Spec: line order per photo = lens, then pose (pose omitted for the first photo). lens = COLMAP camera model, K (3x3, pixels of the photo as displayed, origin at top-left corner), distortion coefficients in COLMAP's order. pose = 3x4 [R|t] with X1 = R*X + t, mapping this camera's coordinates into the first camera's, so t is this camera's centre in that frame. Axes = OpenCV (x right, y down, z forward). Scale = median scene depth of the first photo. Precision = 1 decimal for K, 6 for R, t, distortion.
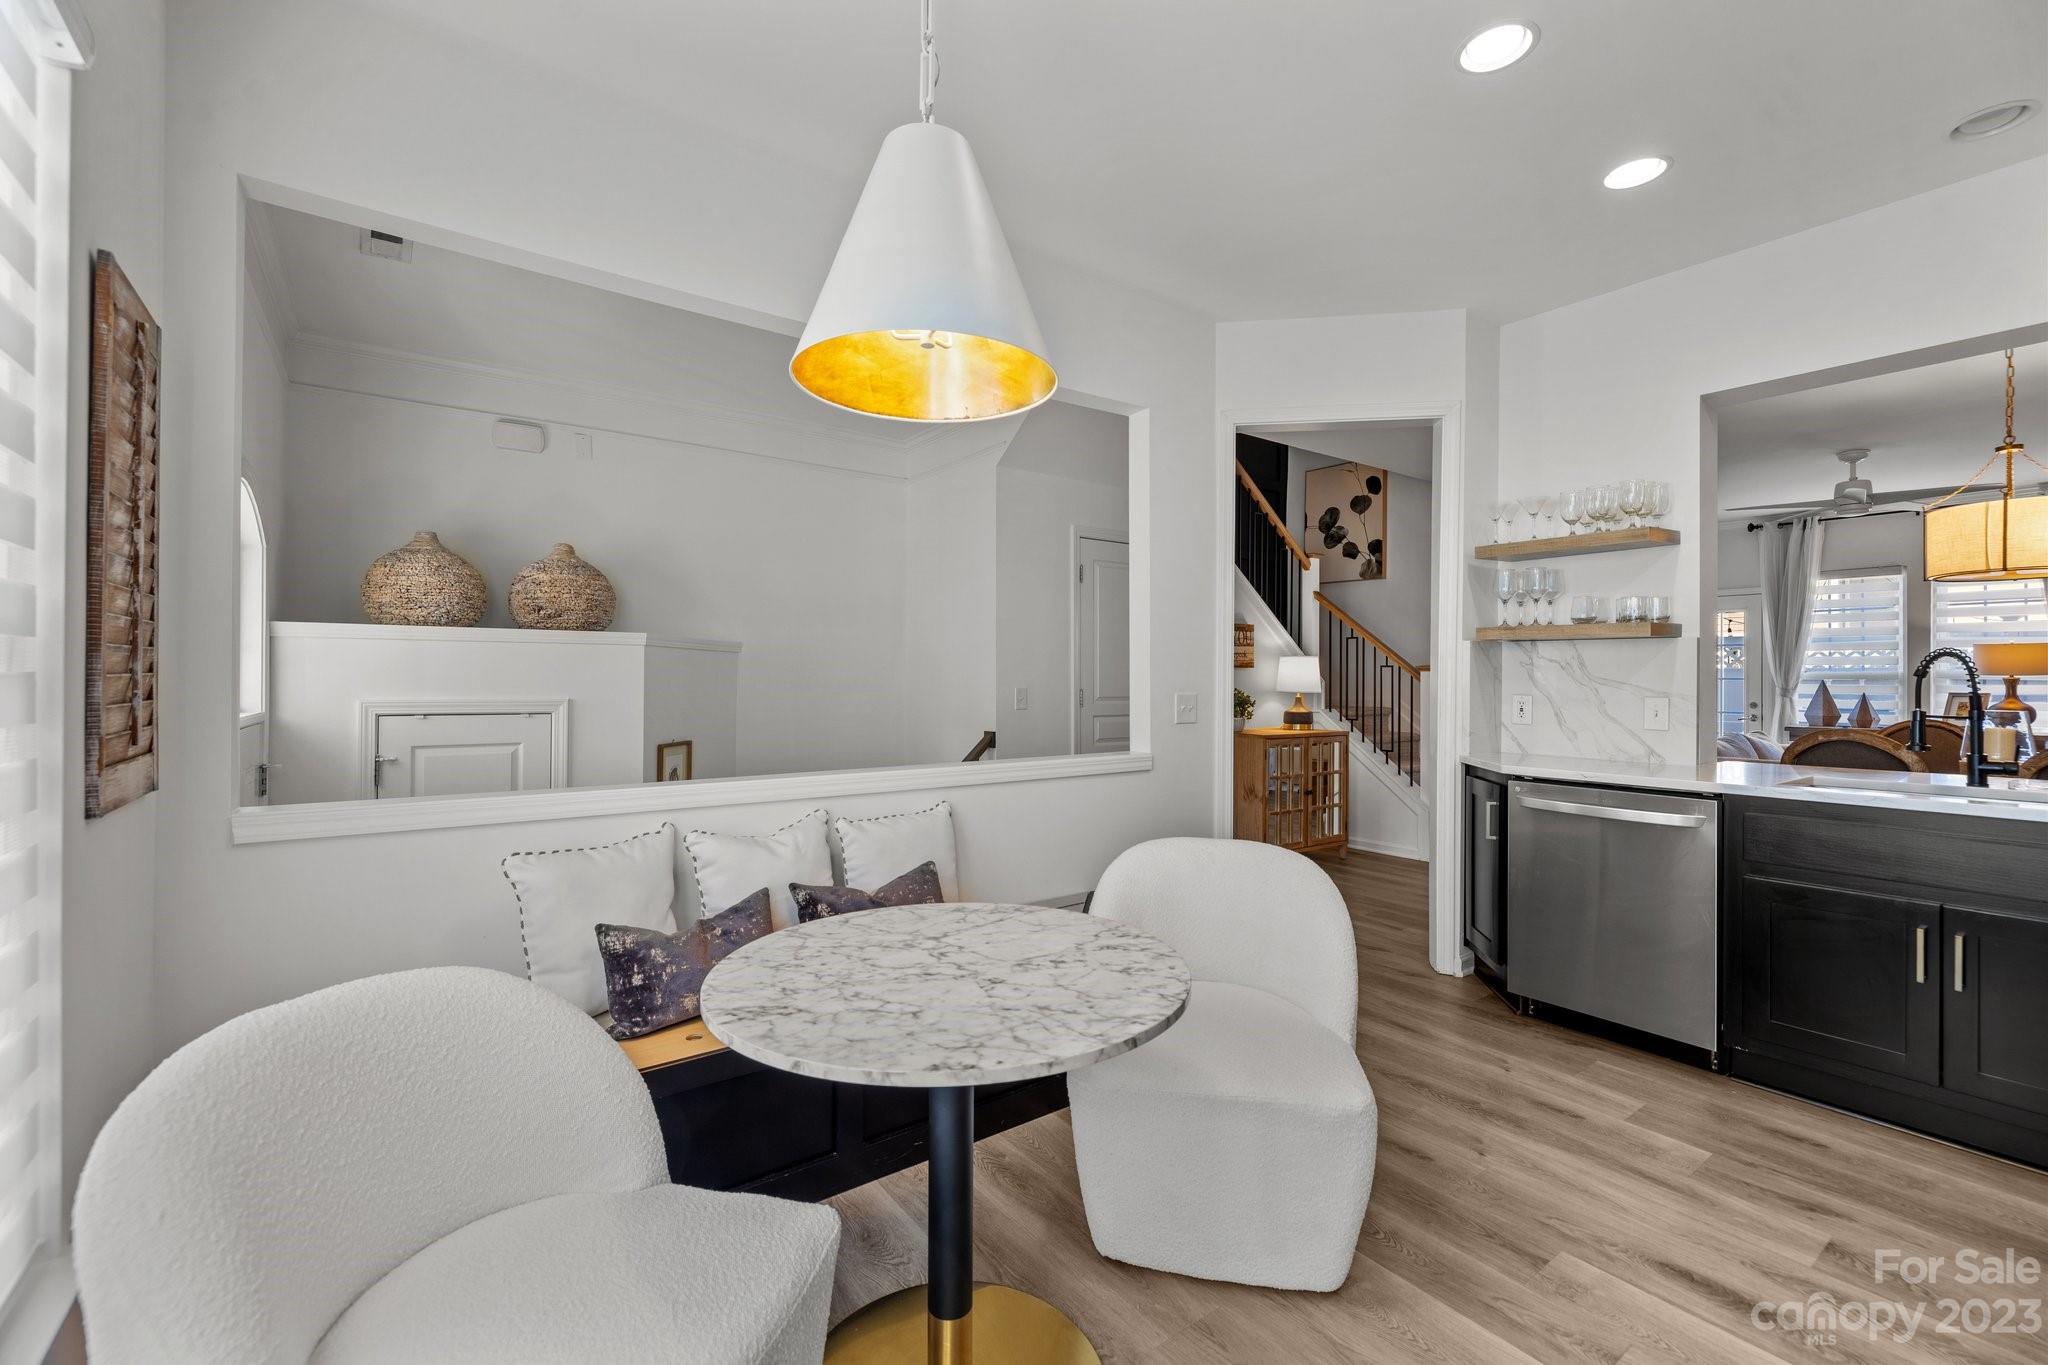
lens RADIAL K [[872.5, 0, 1018.2], [0, 872.5, 670.2], [0, 0, 1]] dist [0.003542, 0.000513]
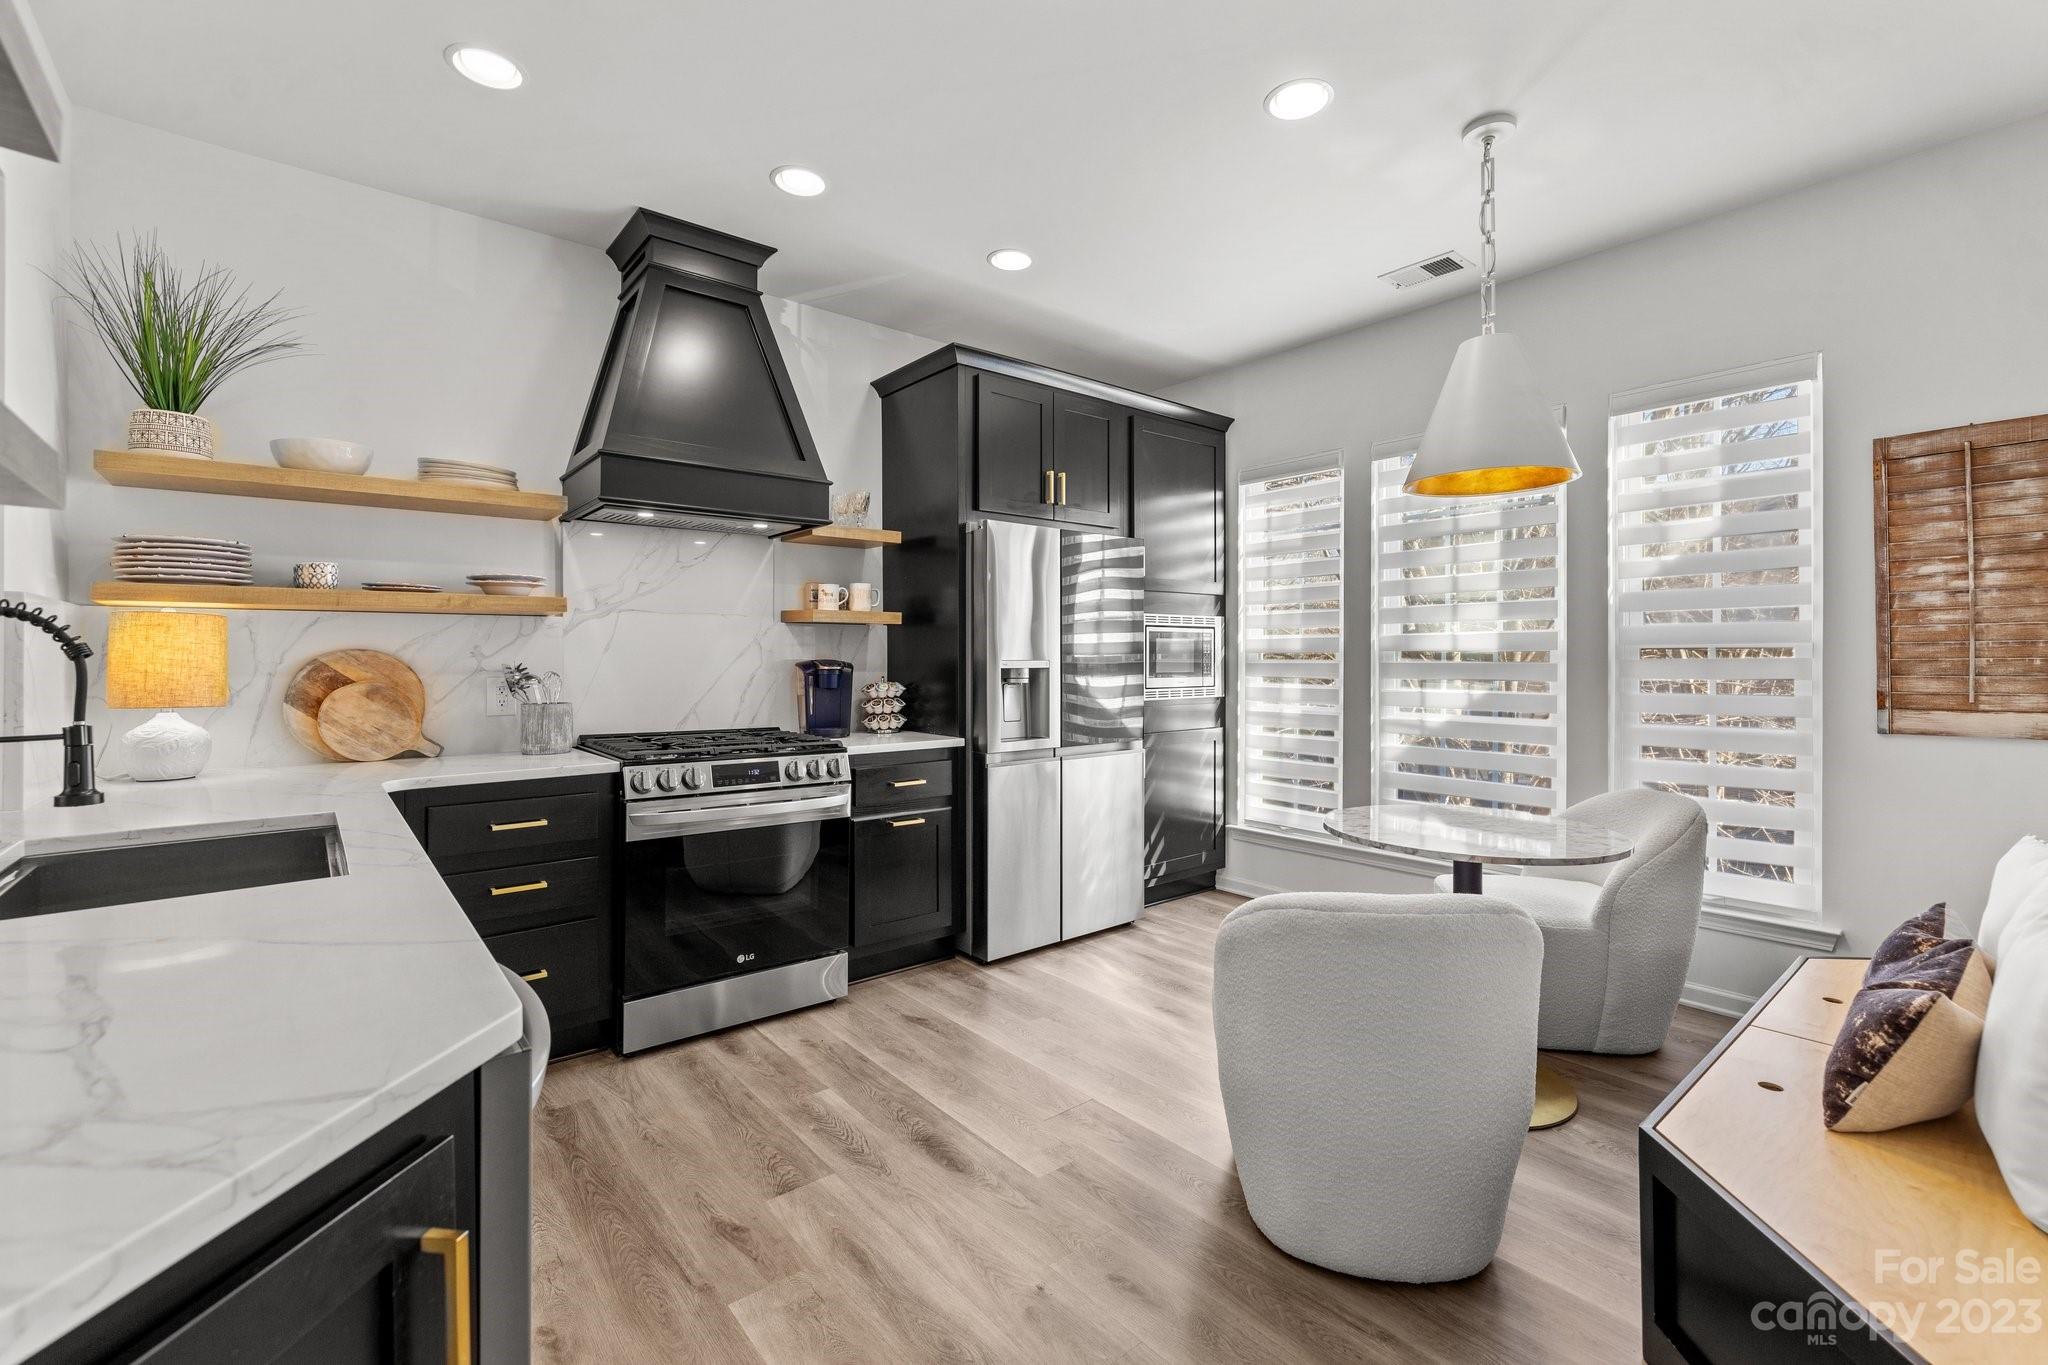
lens RADIAL K [[872.5, 0, 1031.2], [0, 872.5, 660.6], [0, 0, 1]] dist [0.003542, 0.000513]
pose [[-0.998259, 0.003273, -0.058884, 0.178949], [0.003619, 0.999977, -0.005774, 0.004550], [0.058864, -0.005977, -0.998248, 0.542064]]
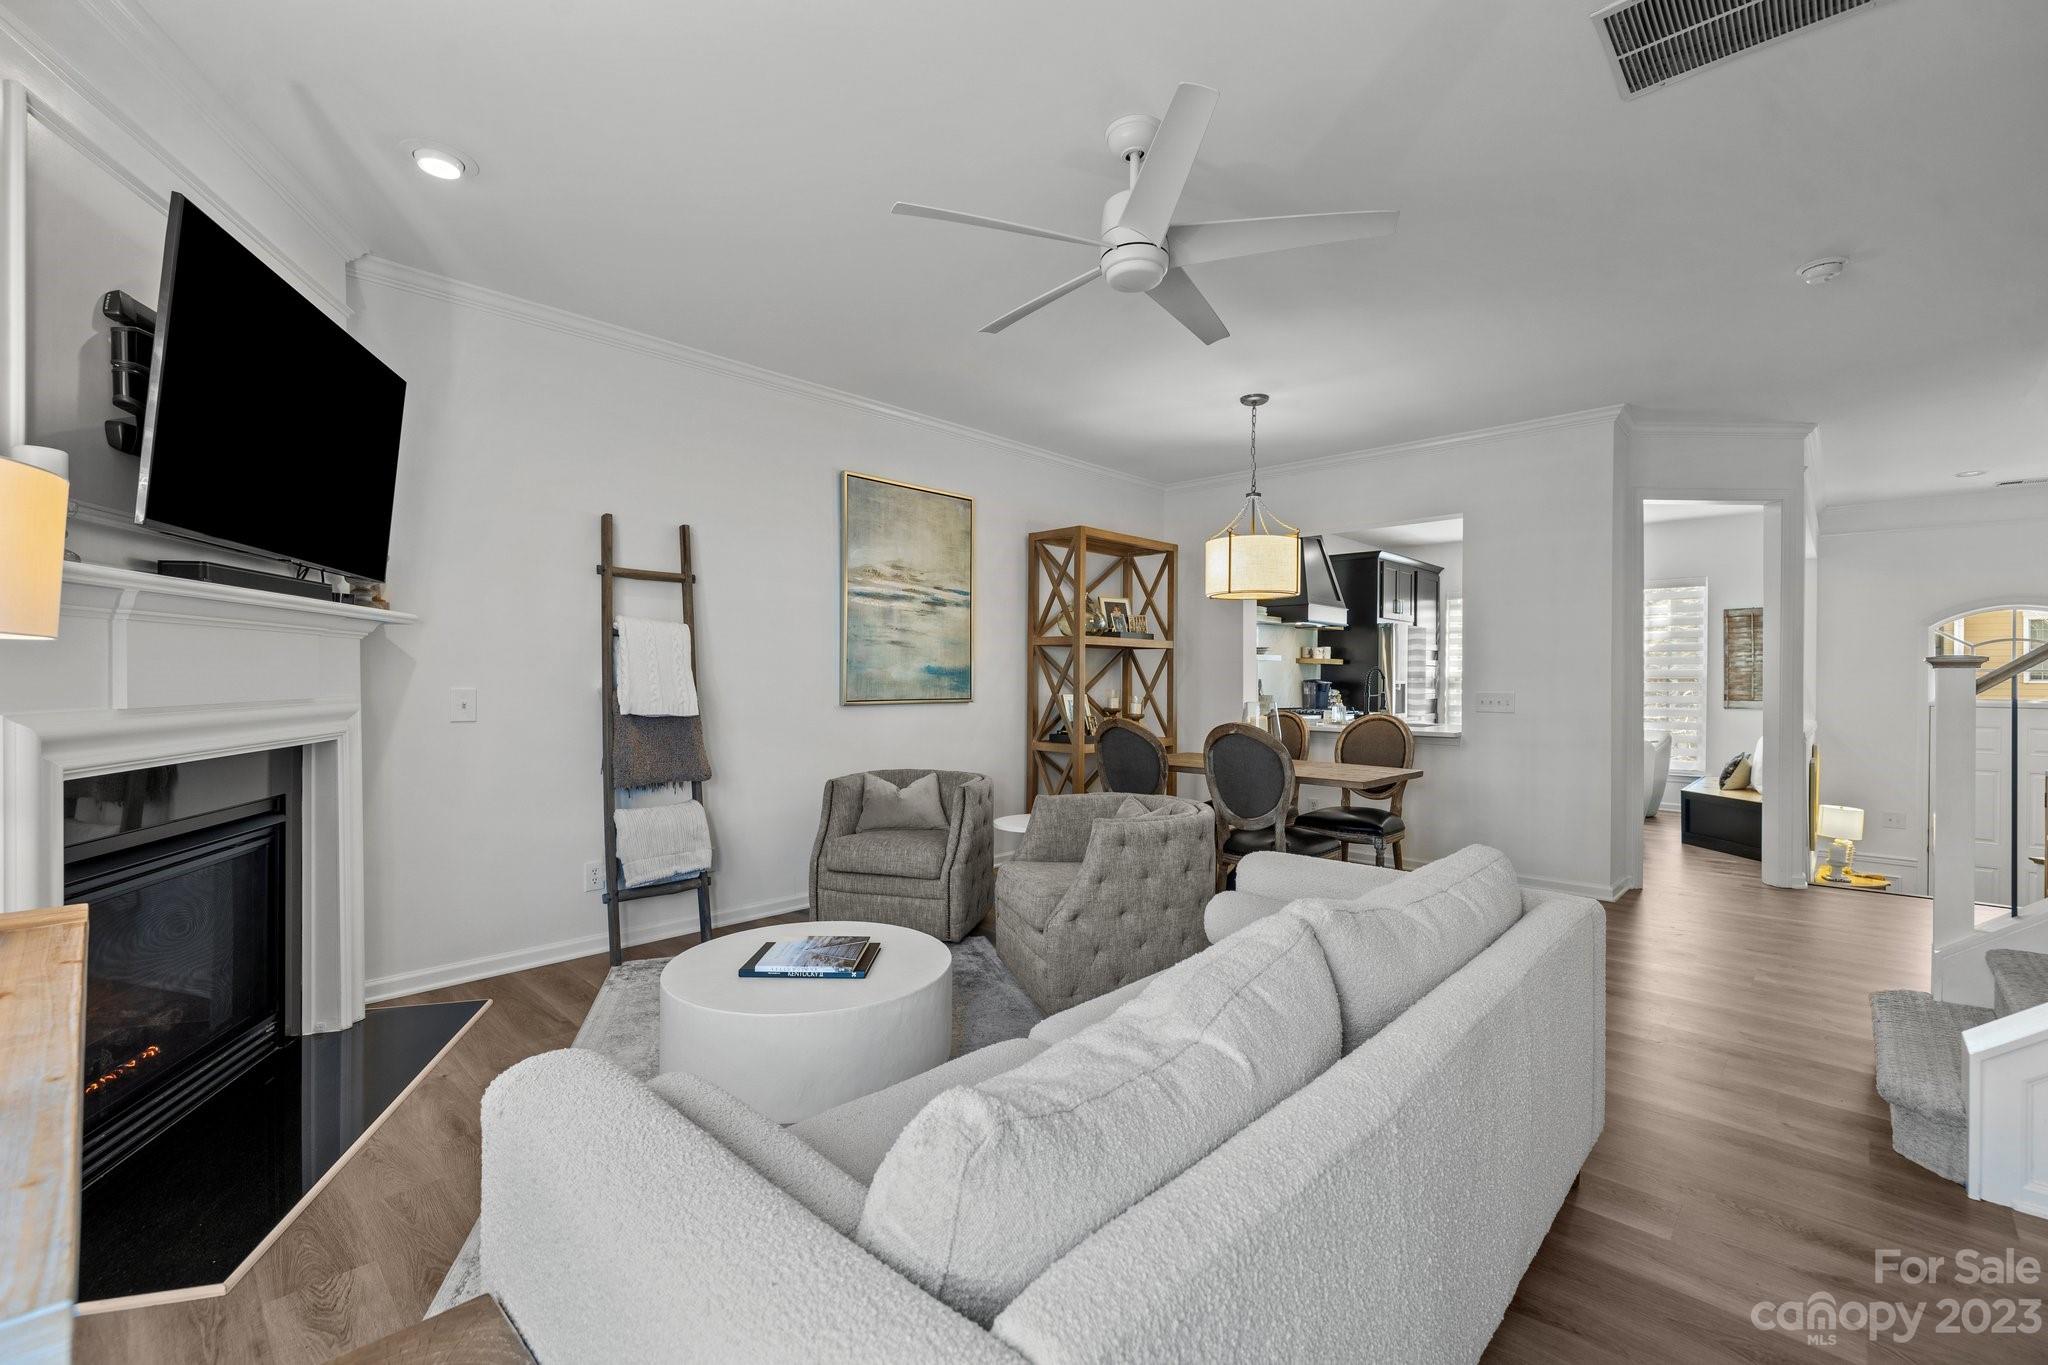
lens RADIAL K [[872.5, 0, 1018.1], [0, 872.5, 679.4], [0, 0, 1]] dist [0.003542, 0.000513]
pose [[-0.984595, -0.009176, -0.174609, 0.855222], [-0.007701, 0.999929, -0.009119, 0.014695], [0.174680, -0.007634, -0.984596, 1.111880]]
